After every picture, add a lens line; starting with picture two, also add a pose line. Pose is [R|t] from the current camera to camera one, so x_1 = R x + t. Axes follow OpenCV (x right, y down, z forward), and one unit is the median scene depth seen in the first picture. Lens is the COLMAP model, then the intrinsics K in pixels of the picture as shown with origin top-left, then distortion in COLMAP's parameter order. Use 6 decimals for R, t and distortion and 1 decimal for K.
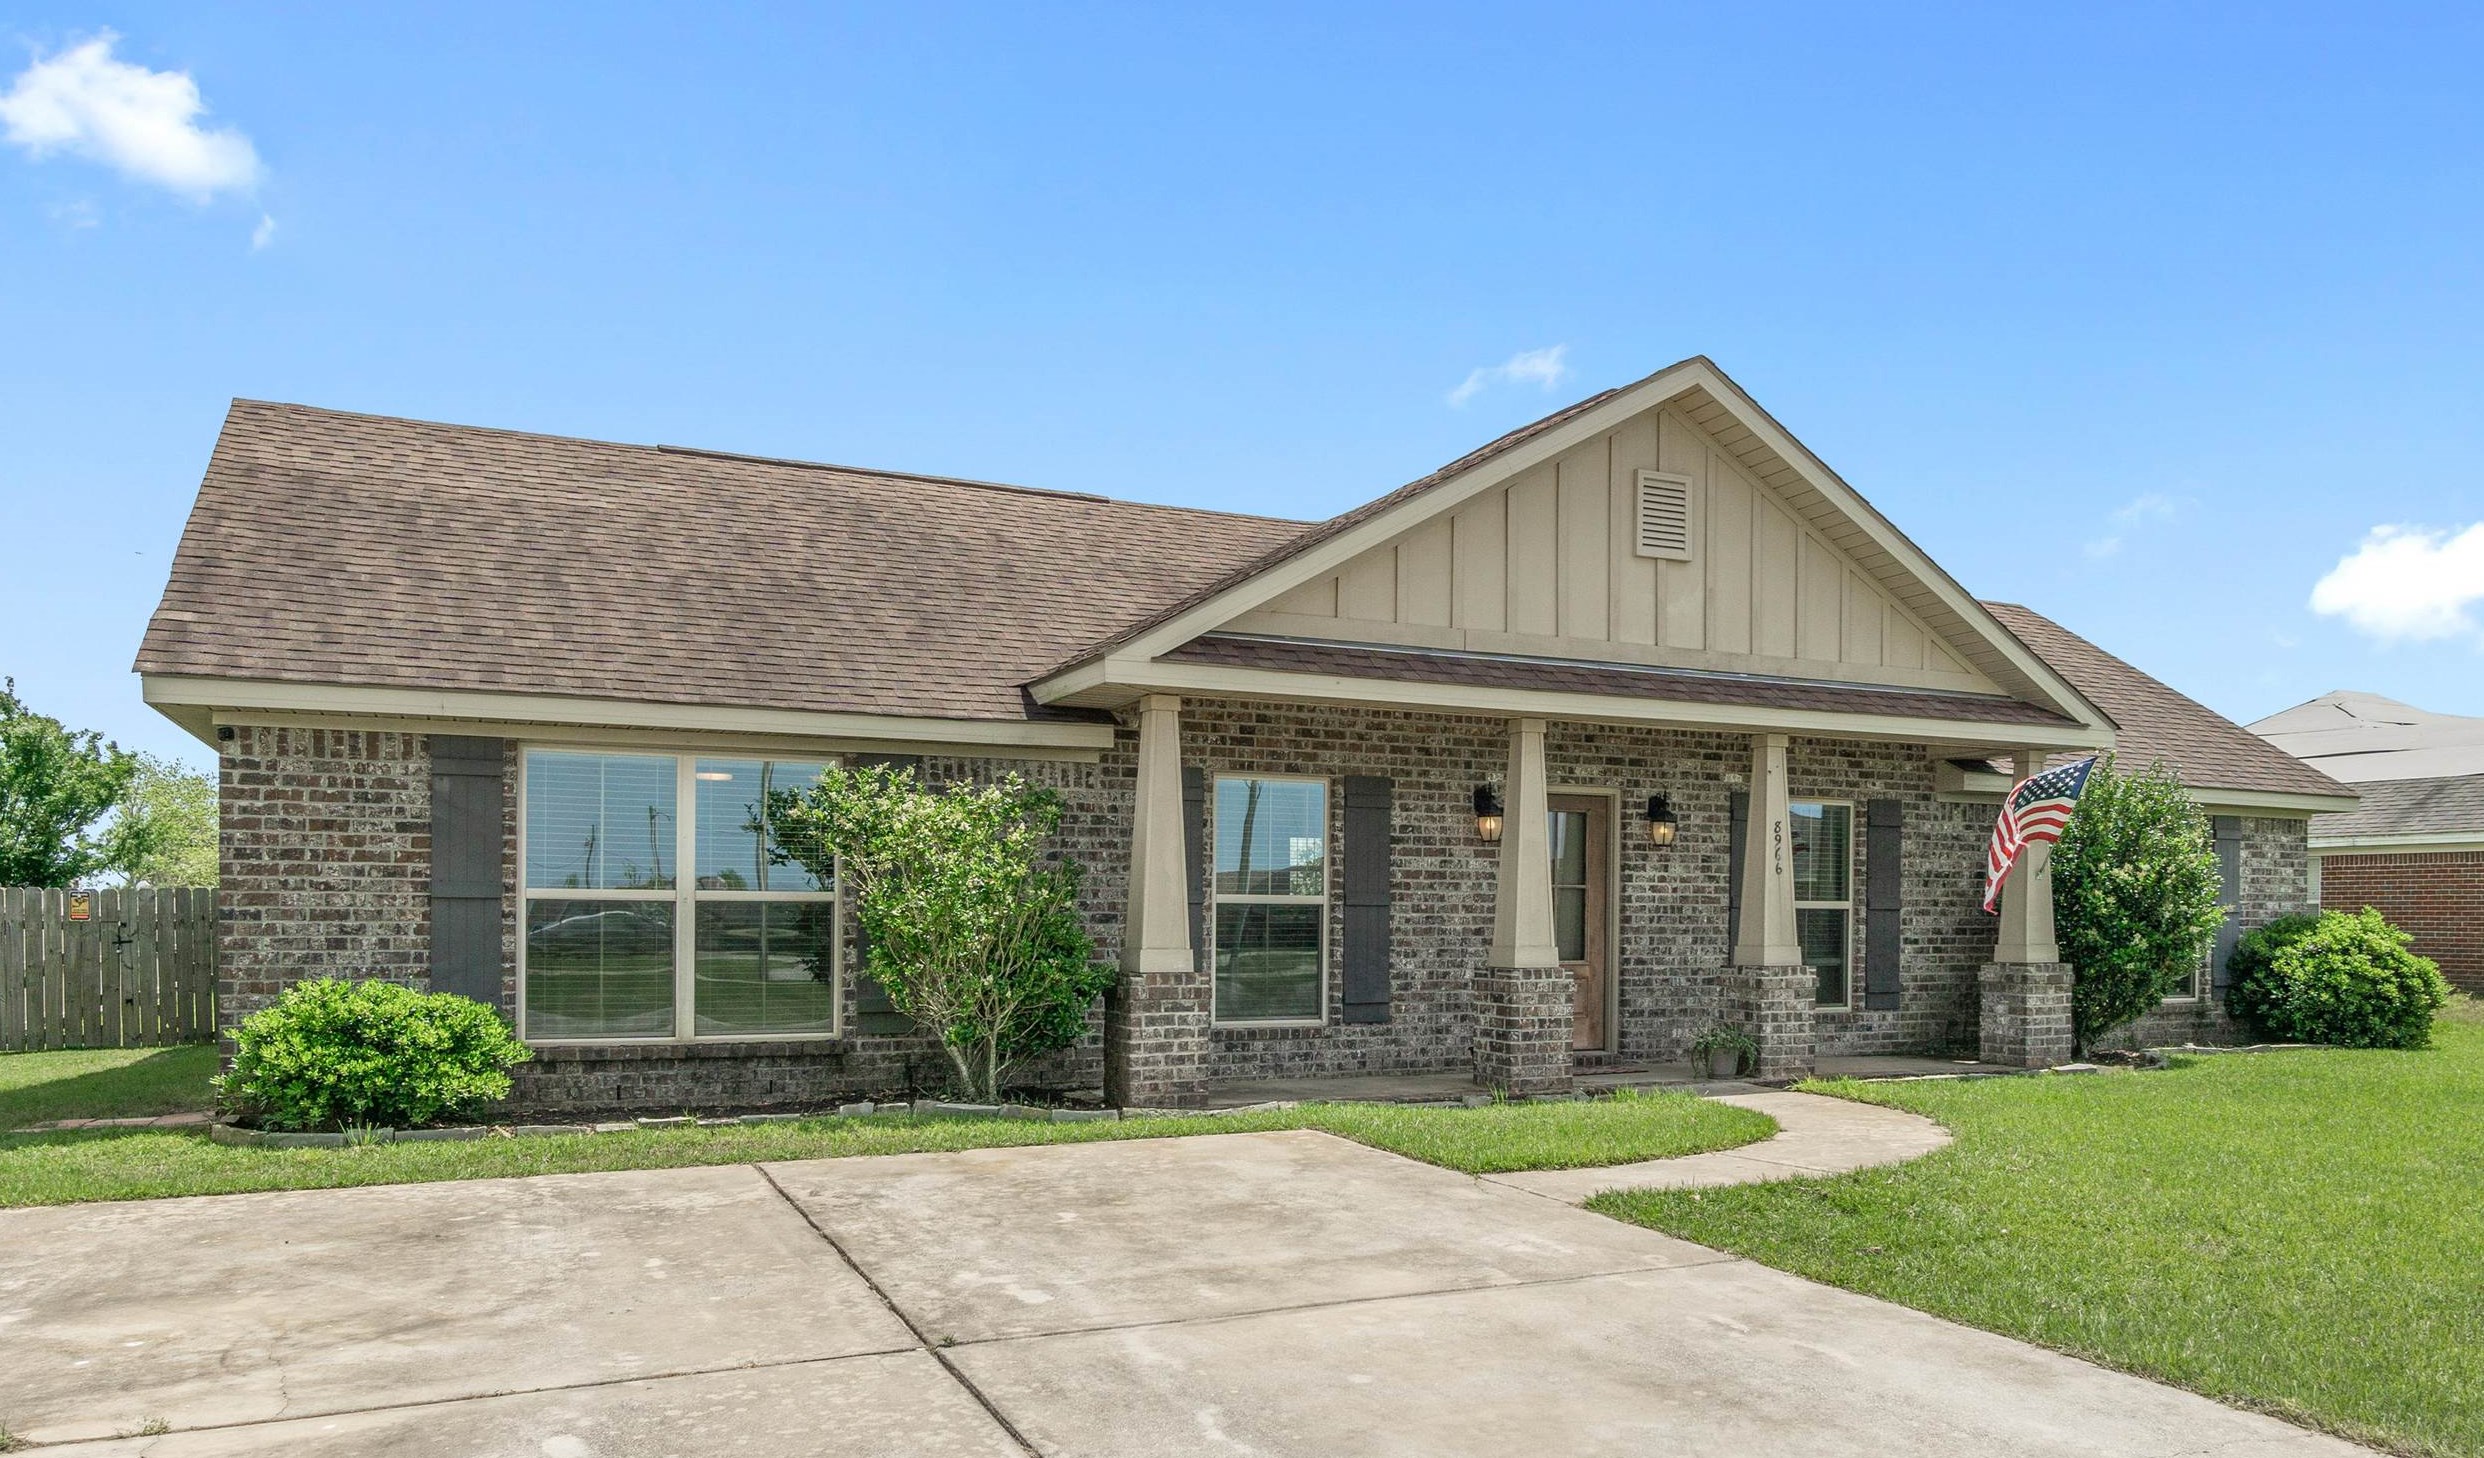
lens RADIAL K [[1677.2, 0, 1318.6], [0, 1677.2, 722.9], [0, 0, 1]] dist [-0.006917, -0.001974]
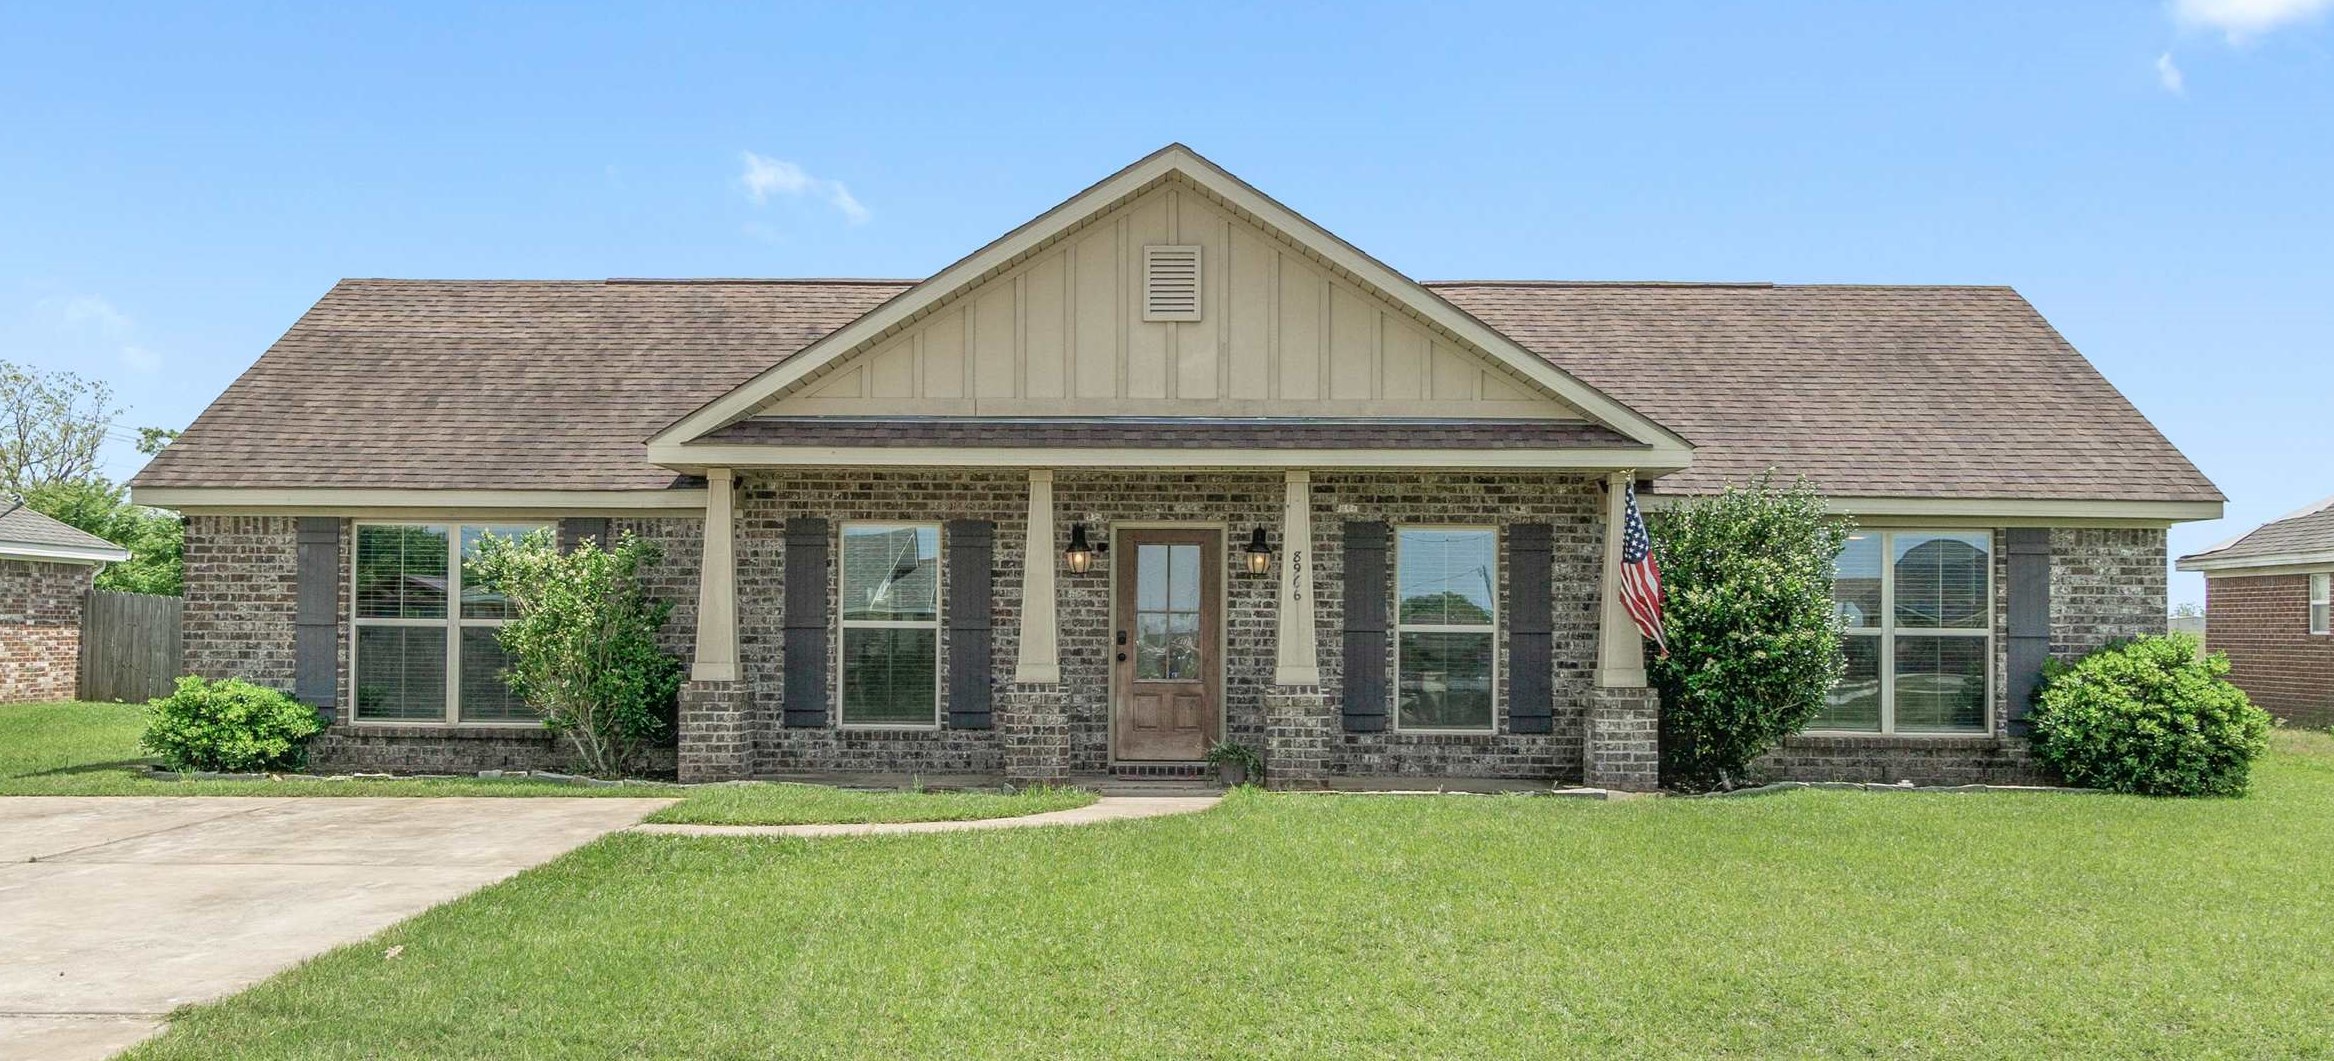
lens RADIAL K [[1818.5, 0, 1088.4], [0, 1818.5, 332.9], [0, 0, 1]] dist [-0.002553, -0.000120]
pose [[0.887309, -0.074979, -0.455039, 0.701618], [0.050419, 0.996552, -0.065890, -0.011531], [0.458410, 0.035522, 0.888030, -0.114616]]
